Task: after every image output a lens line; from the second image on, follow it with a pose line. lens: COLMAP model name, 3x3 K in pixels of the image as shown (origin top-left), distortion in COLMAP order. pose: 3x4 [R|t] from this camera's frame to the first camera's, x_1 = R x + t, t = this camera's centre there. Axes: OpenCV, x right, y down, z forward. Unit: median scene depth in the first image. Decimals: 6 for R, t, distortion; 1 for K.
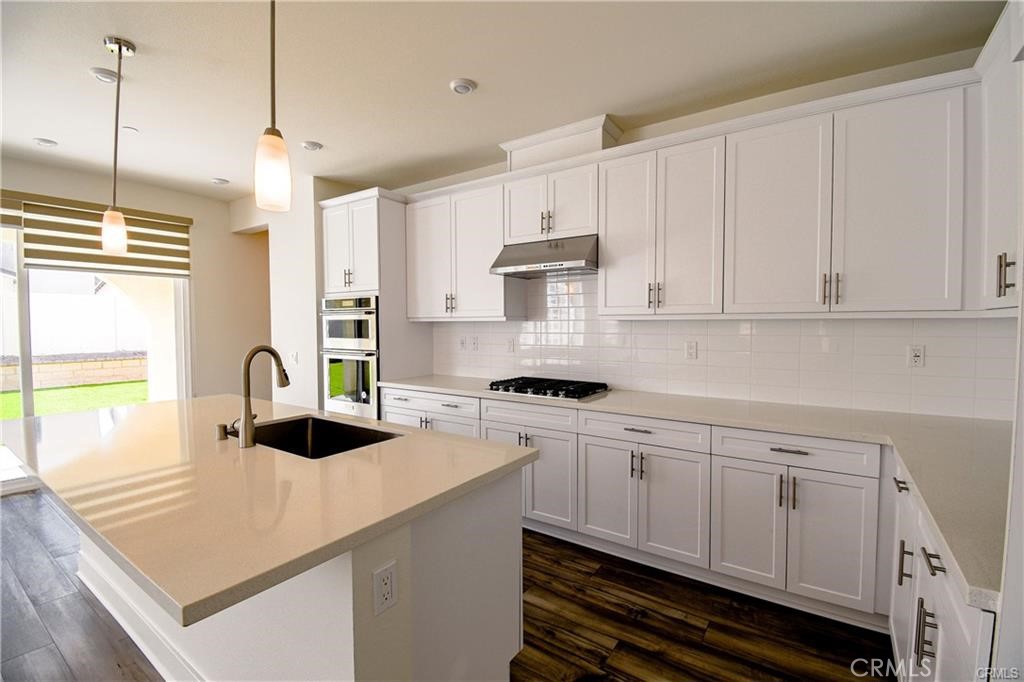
lens RADIAL K [[450.4, 0, 512.6], [0, 450.4, 341.8], [0, 0, 1]] dist [-0.001768, -0.001555]
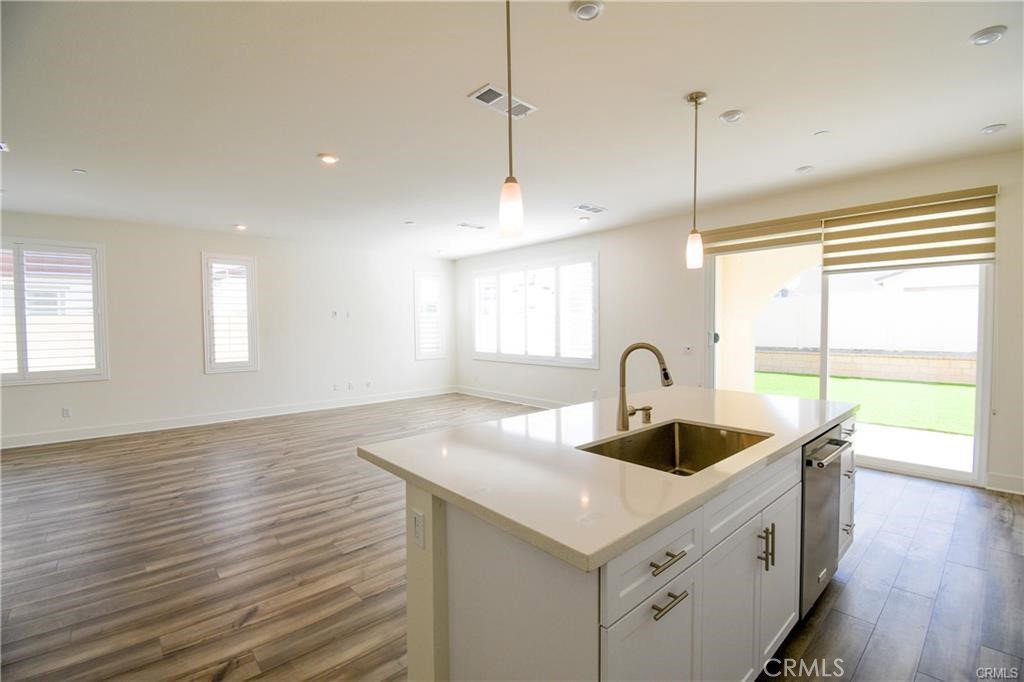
lens RADIAL K [[450.4, 0, 518.7], [0, 450.4, 341.9], [0, 0, 1]] dist [-0.001768, -0.001555]
pose [[-0.185717, 0.044030, -0.981616, 0.258092], [-0.035013, 0.998065, 0.051392, -0.018207], [0.981979, 0.043914, -0.183816, 0.424163]]
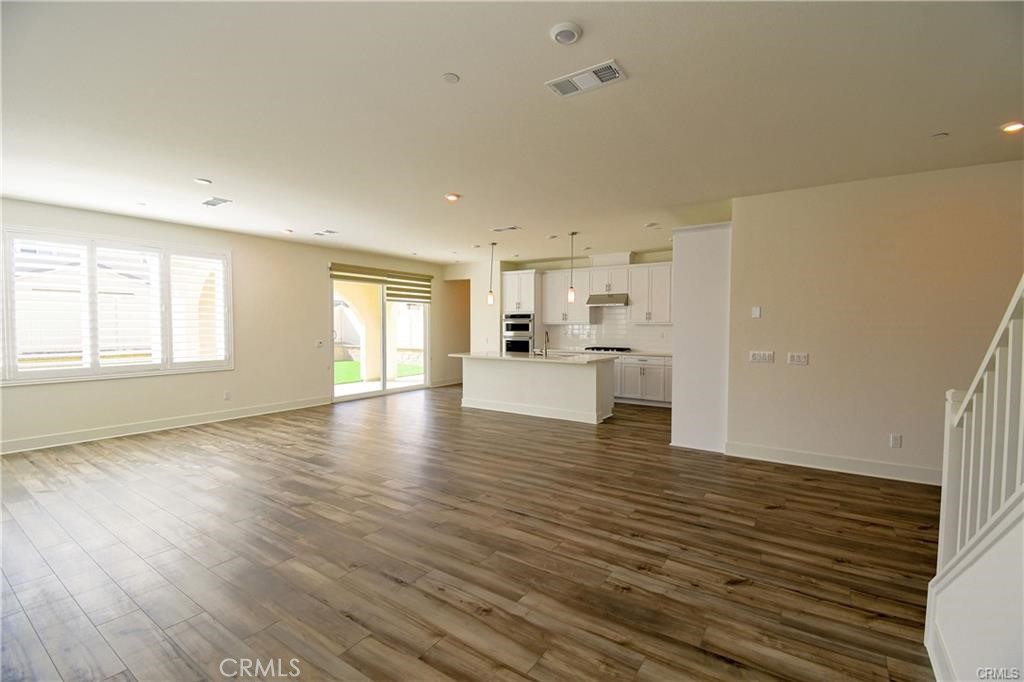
lens RADIAL K [[450.4, 0, 517.7], [0, 450.4, 341.9], [0, 0, 1]] dist [-0.001768, -0.001555]
pose [[0.998941, 0.003736, 0.045849, -0.500669], [-0.003306, 0.999950, -0.009460, 0.073133], [-0.045882, 0.009299, 0.998904, -1.421996]]
